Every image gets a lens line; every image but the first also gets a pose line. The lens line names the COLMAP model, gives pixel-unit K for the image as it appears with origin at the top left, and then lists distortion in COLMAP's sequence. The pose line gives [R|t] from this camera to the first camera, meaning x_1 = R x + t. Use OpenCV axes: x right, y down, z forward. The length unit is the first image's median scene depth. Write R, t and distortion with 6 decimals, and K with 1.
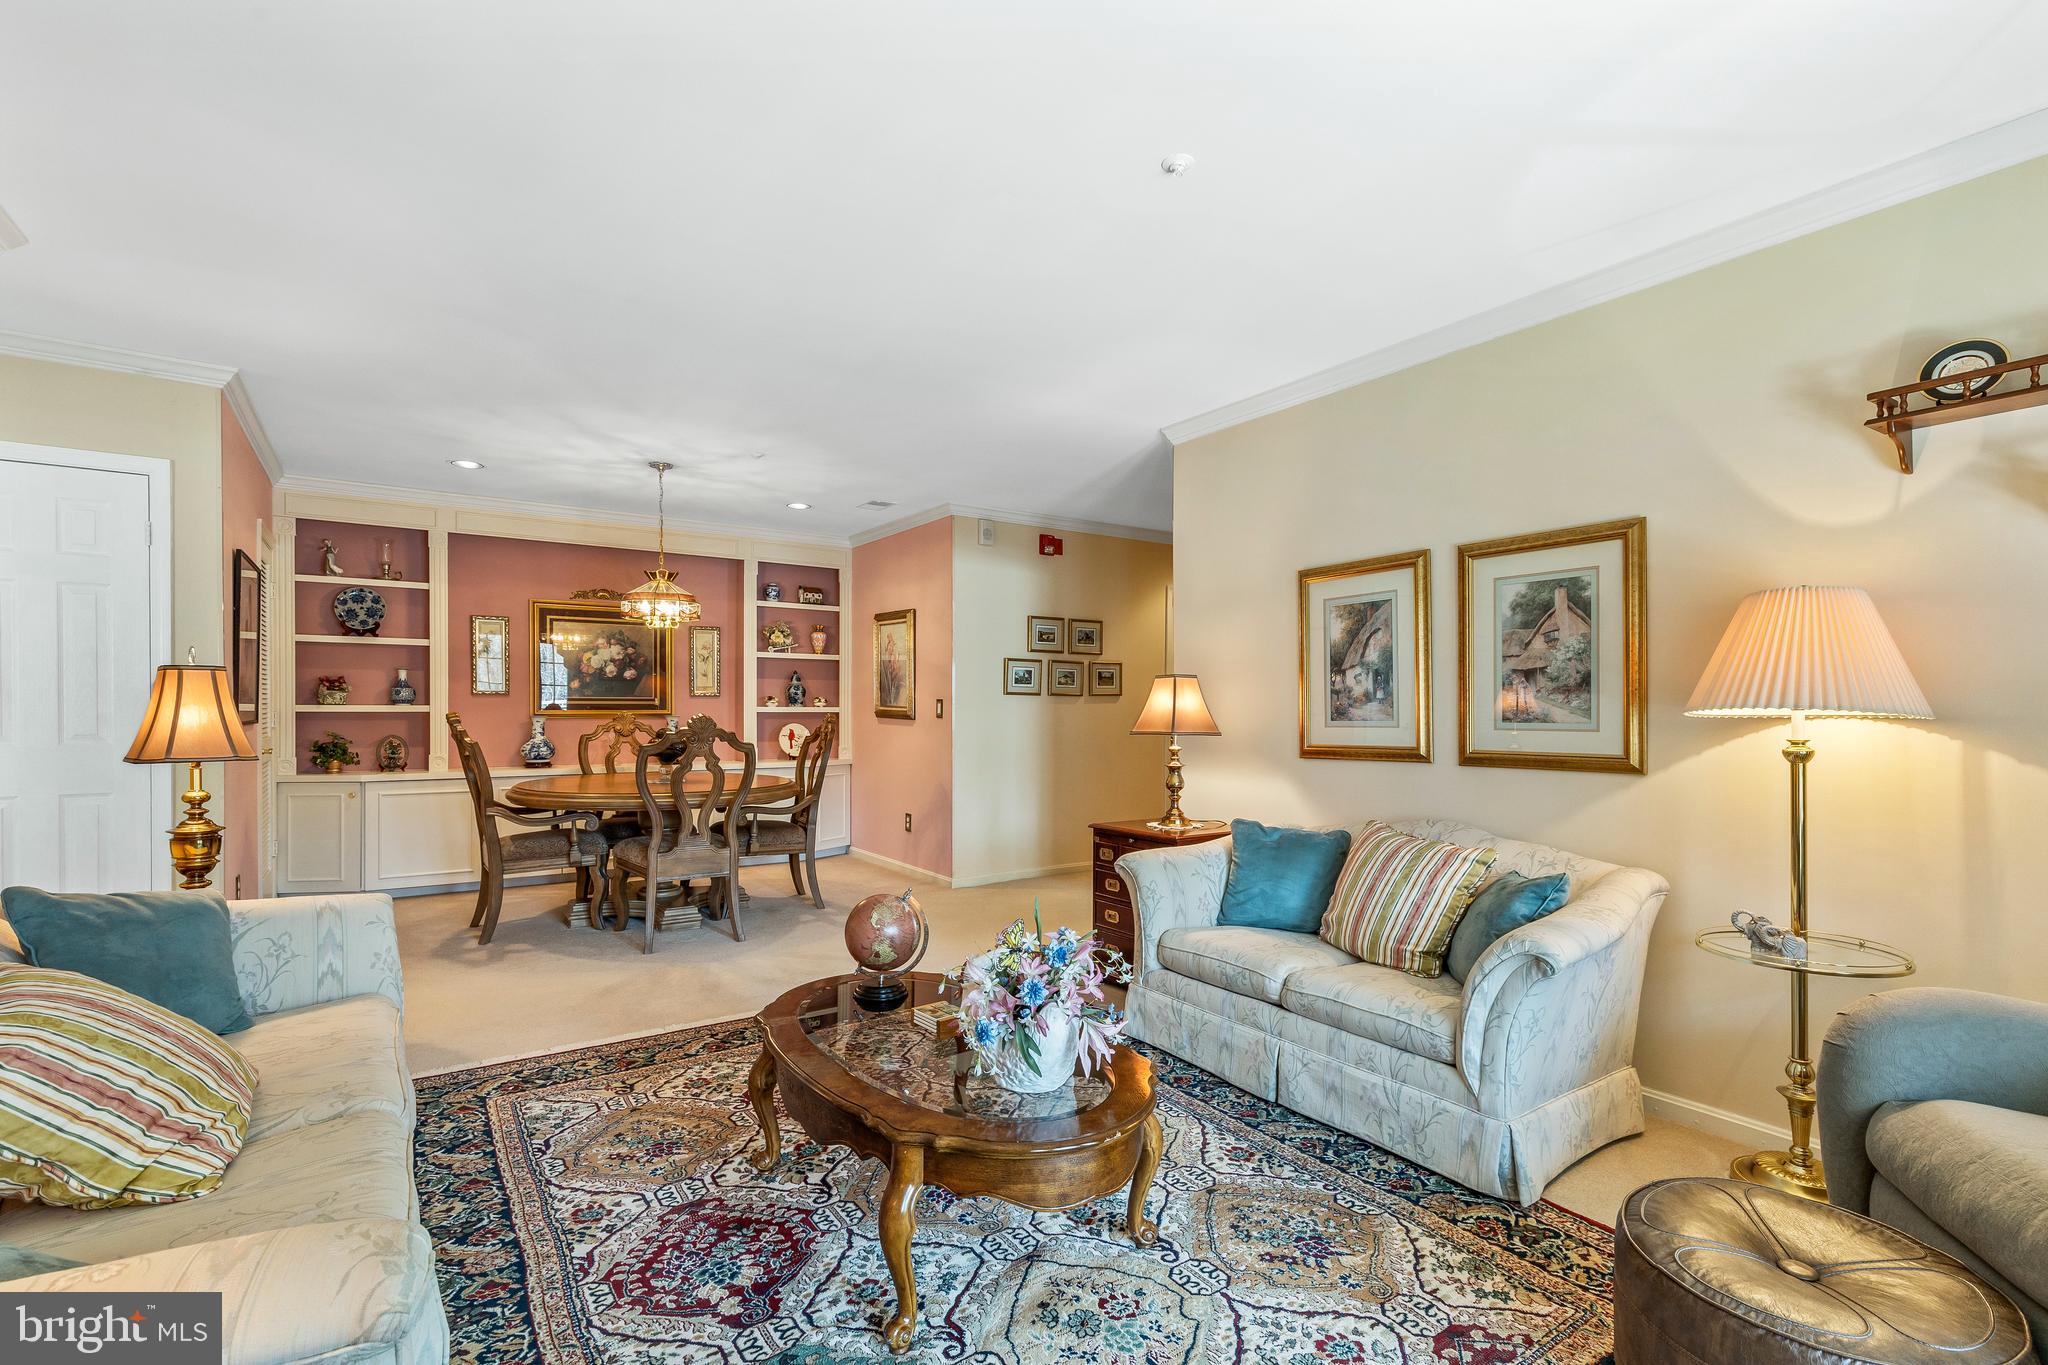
lens RADIAL K [[938.5, 0, 1025.8], [0, 938.5, 685.6], [0, 0, 1]] dist [0.008359, 0.000171]
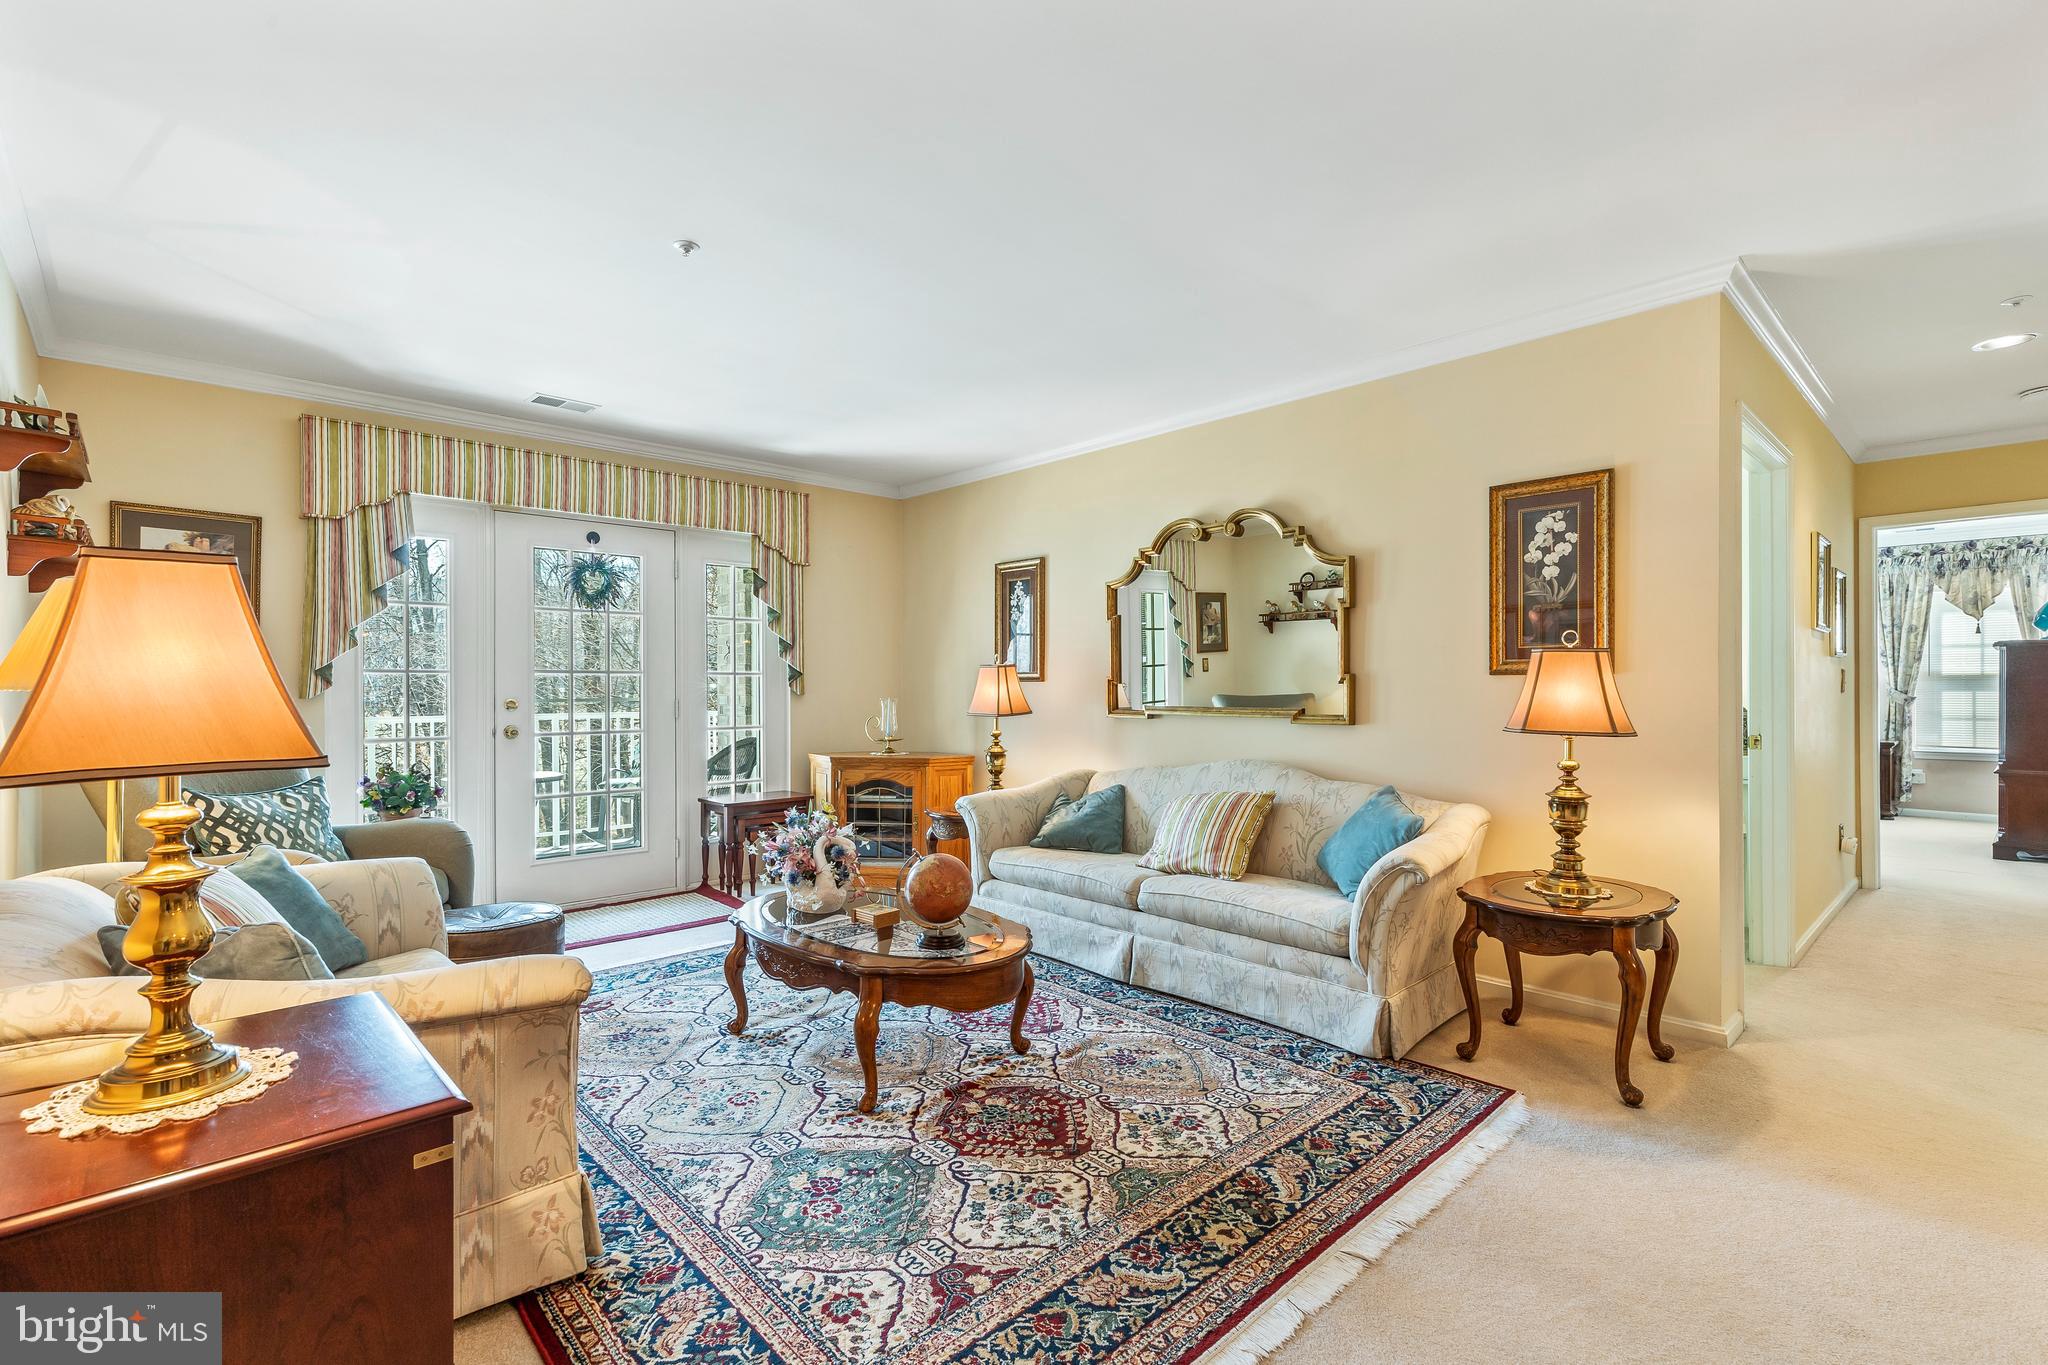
lens RADIAL K [[938.5, 0, 1025.8], [0, 938.5, 685.6], [0, 0, 1]] dist [0.008359, 0.000171]
pose [[-0.988177, -0.005131, -0.153230, -0.077477], [0.000230, 0.999389, -0.034949, 0.062313], [0.153315, -0.034572, -0.987572, 1.973683]]
